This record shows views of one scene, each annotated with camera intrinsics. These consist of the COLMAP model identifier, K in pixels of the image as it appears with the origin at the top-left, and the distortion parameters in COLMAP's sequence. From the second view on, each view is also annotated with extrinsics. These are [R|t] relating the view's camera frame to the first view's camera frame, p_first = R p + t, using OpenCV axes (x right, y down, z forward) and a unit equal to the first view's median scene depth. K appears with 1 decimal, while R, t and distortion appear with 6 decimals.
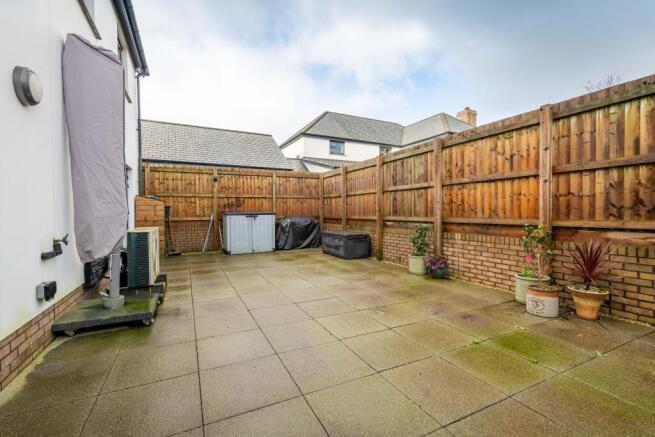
lens RADIAL K [[285.1, 0, 322.8], [0, 285.1, 216.2], [0, 0, 1]] dist [0.004288, -0.000101]
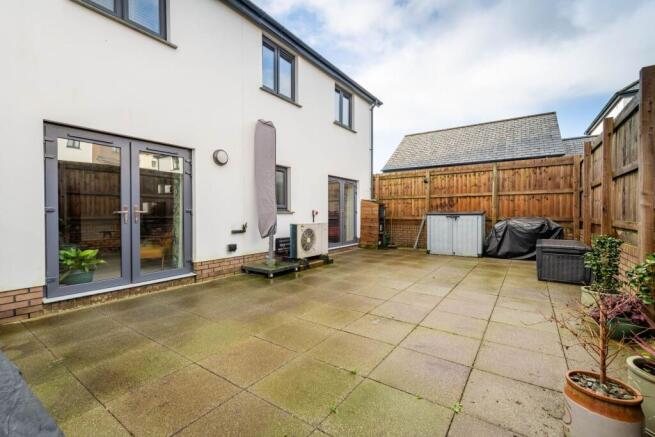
lens RADIAL K [[285.1, 0, 324.7], [0, 285.1, 216.8], [0, 0, 1]] dist [0.004288, -0.000101]
pose [[0.484643, 0.017021, -0.874546, 0.364230], [-0.015921, 0.999817, 0.010636, -0.002561], [0.874567, 0.008769, 0.484825, 0.160625]]
